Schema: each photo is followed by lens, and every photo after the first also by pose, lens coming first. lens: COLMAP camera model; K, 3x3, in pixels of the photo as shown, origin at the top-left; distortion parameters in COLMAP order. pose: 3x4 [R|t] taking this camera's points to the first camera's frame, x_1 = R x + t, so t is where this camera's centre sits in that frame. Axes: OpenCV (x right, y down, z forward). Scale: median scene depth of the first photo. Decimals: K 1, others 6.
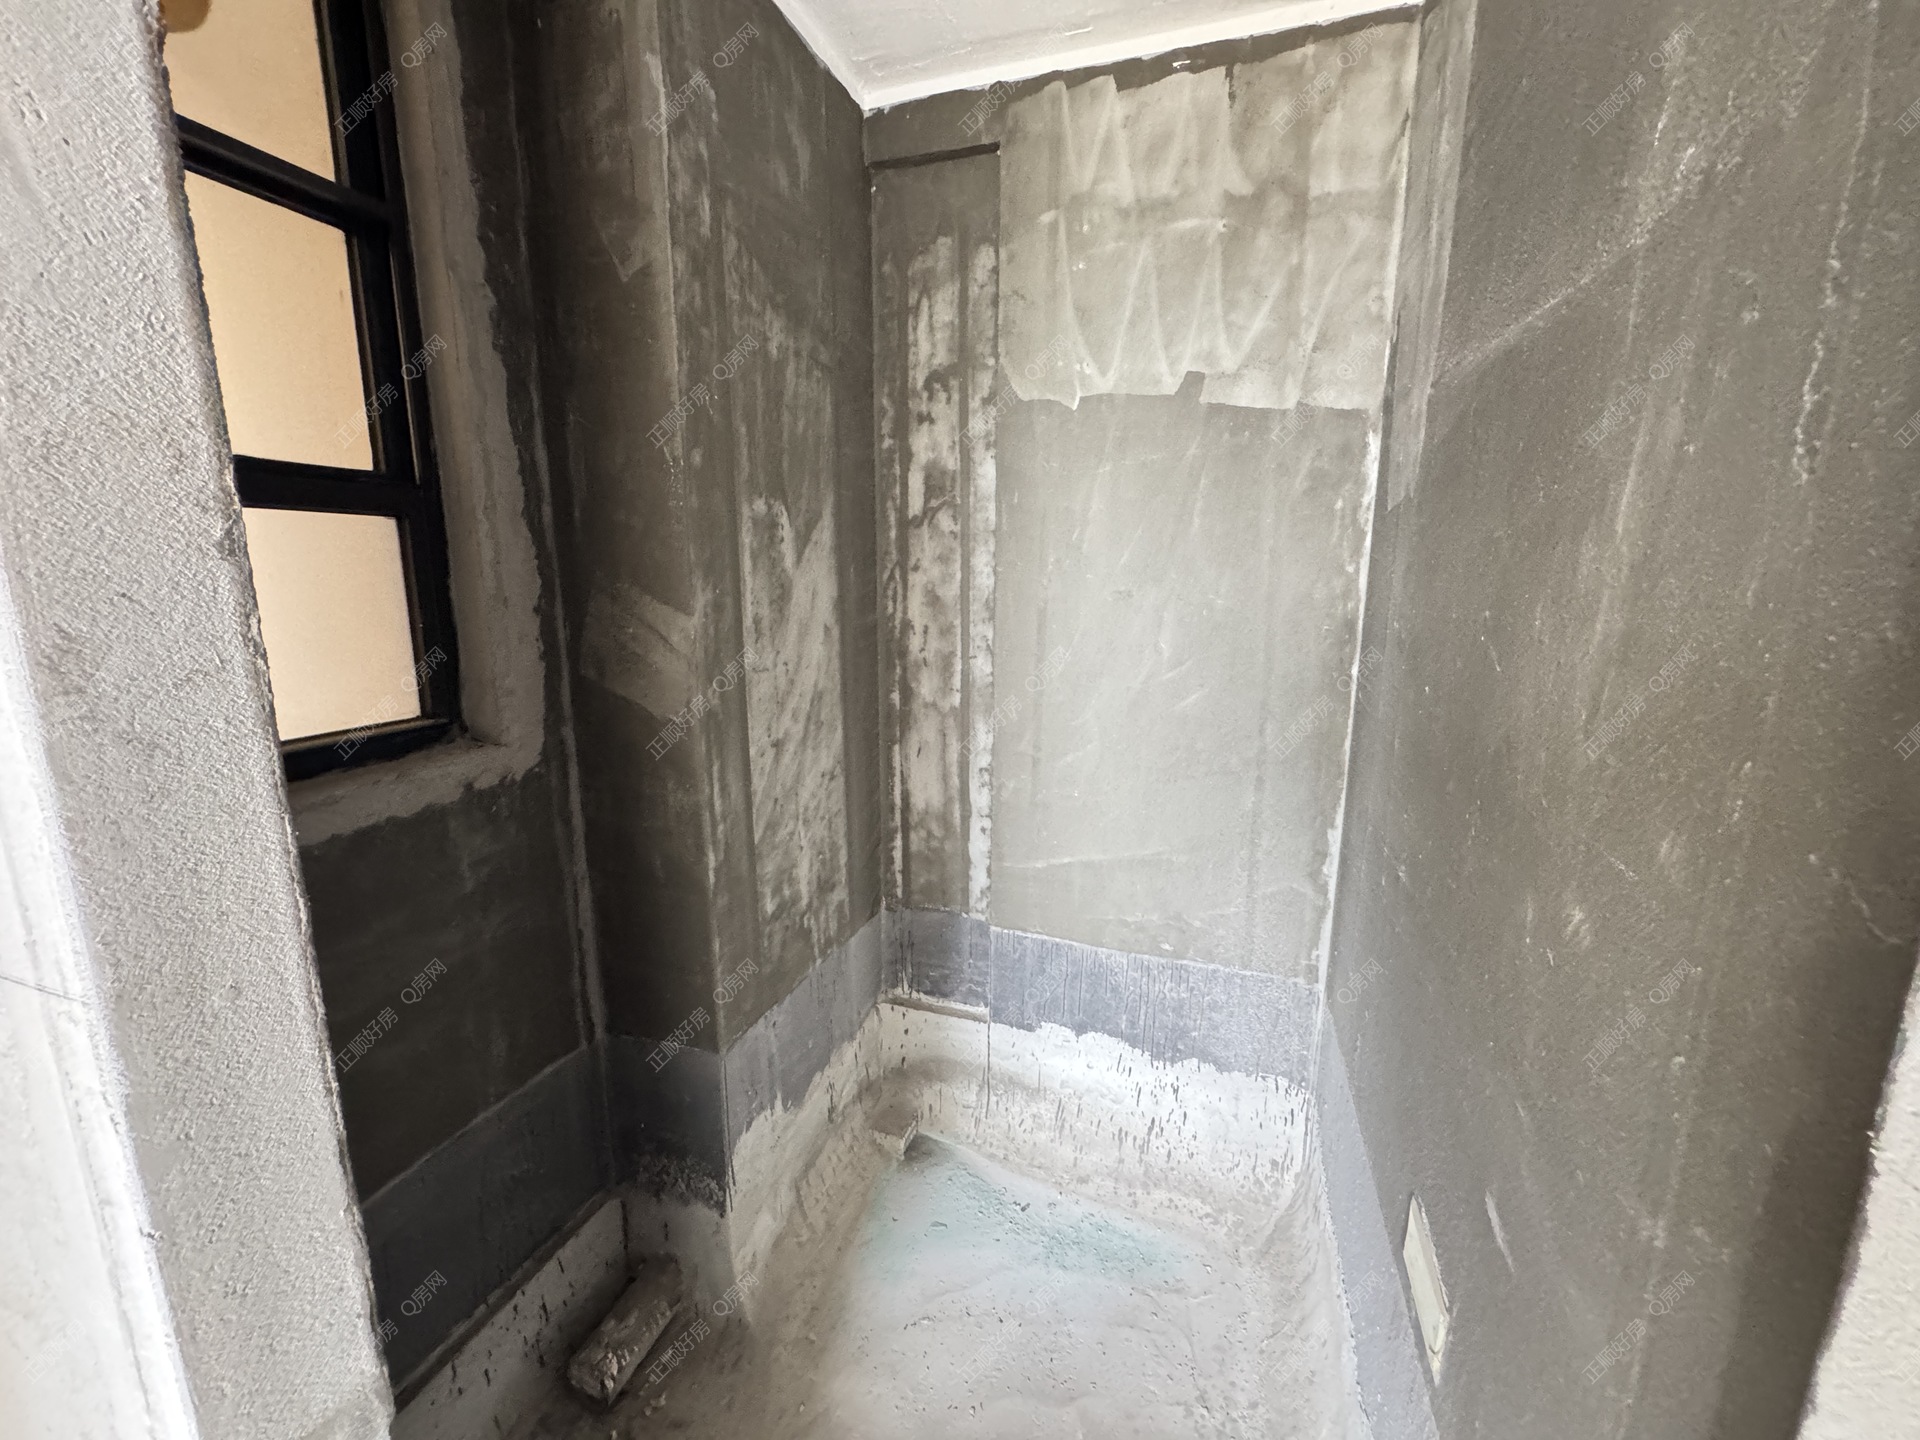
lens RADIAL K [[773.0, 0, 963.4], [0, 773.0, 722.4], [0, 0, 1]] dist [-0.002598, 0.000237]
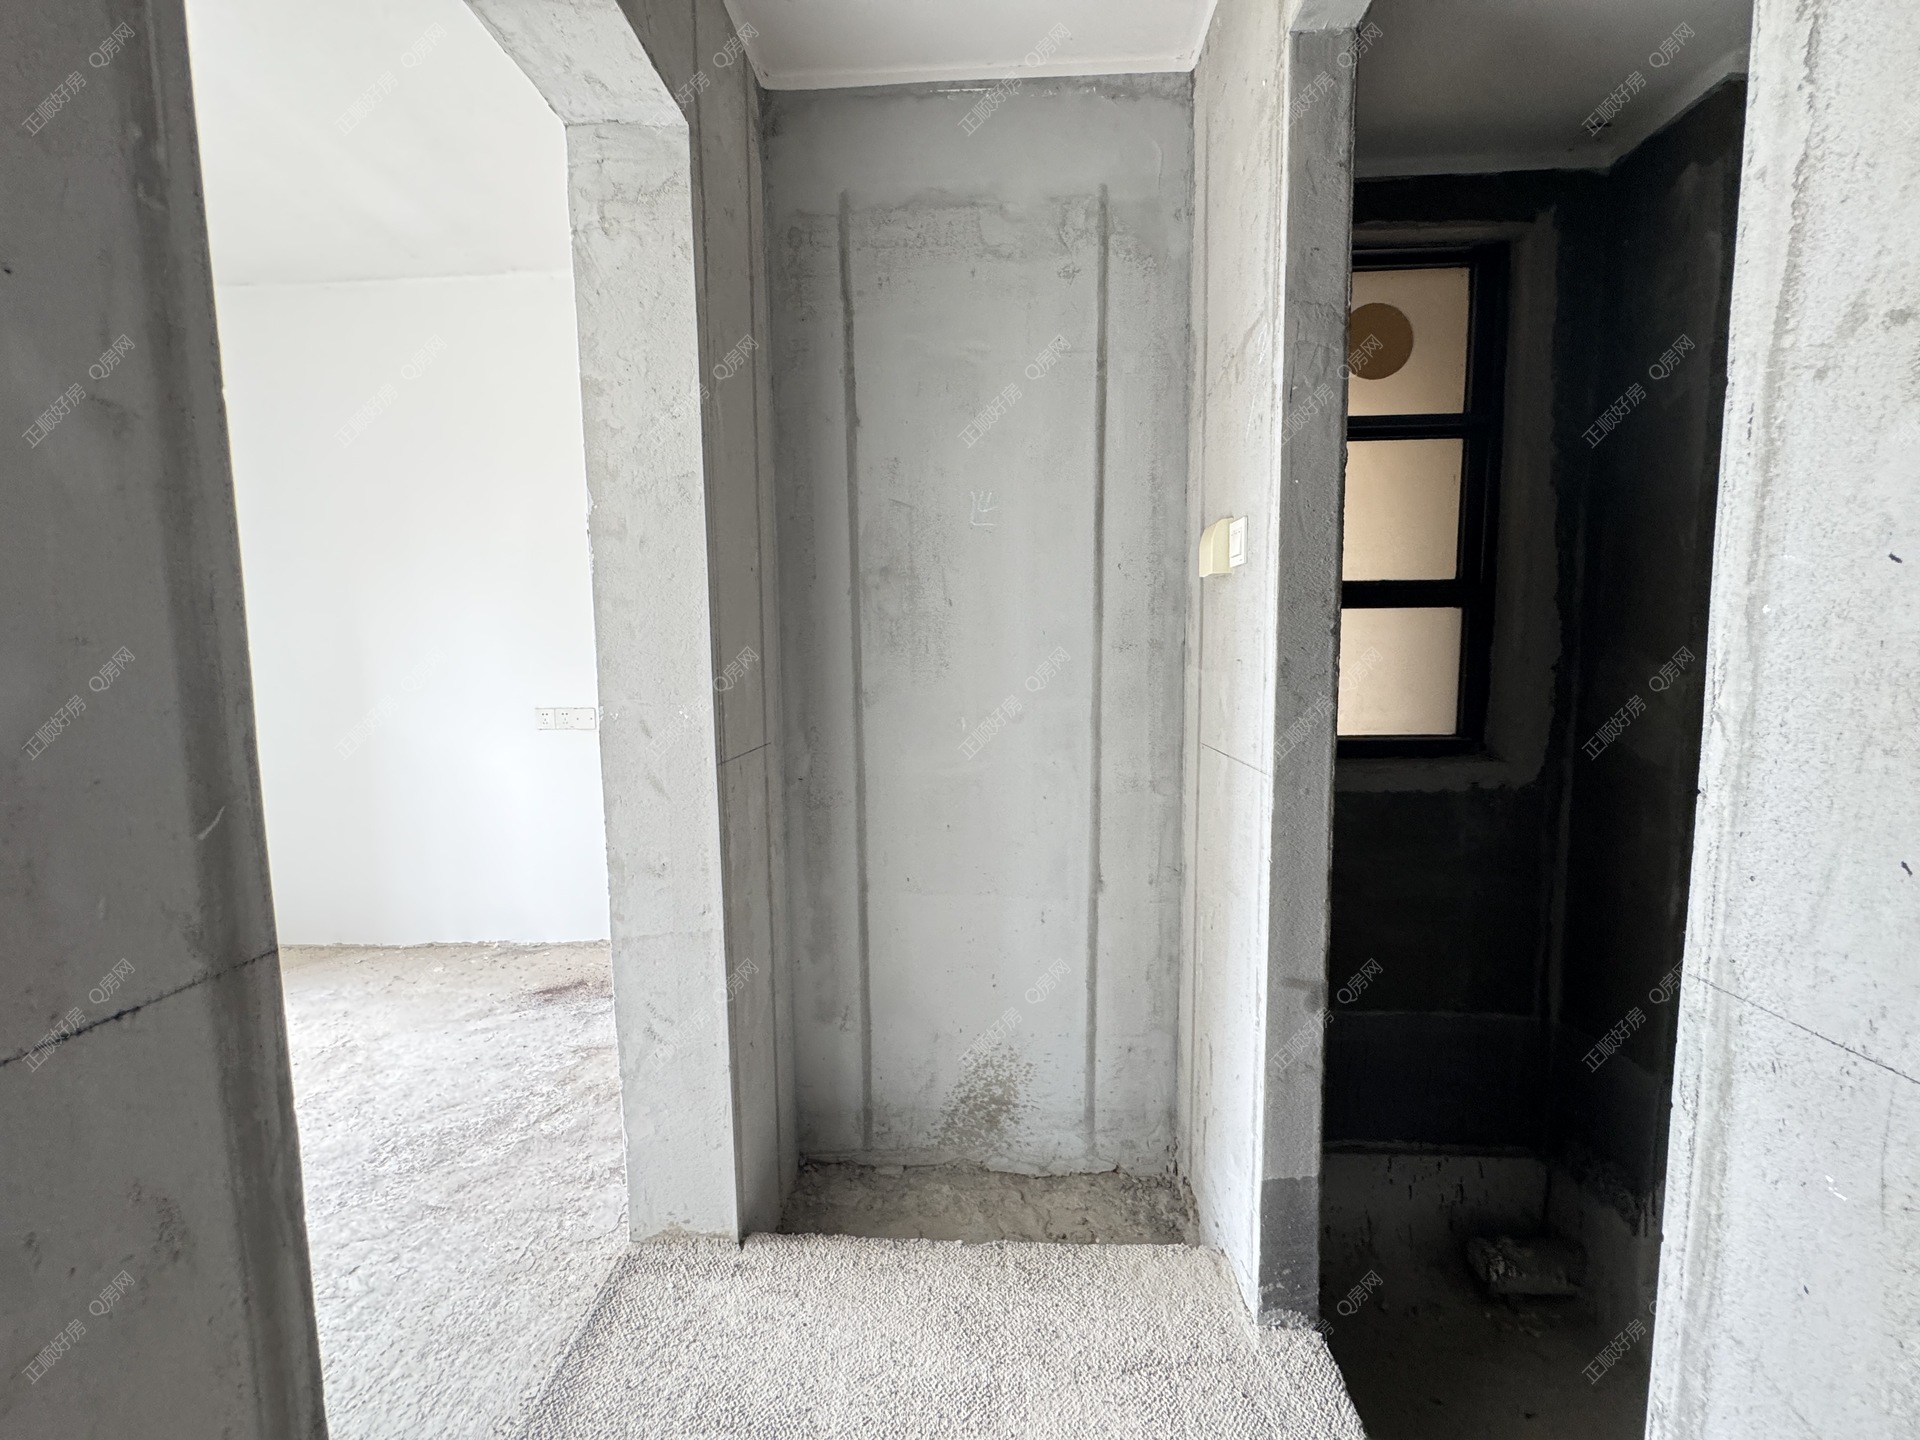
lens RADIAL K [[773.0, 0, 960.0], [0, 773.0, 721.5], [0, 0, 1]] dist [-0.002598, 0.000237]
pose [[0.274241, 0.082865, -0.958084, 0.469808], [-0.171929, 0.984454, 0.035933, 0.077210], [0.946167, 0.154868, 0.284225, -0.349390]]
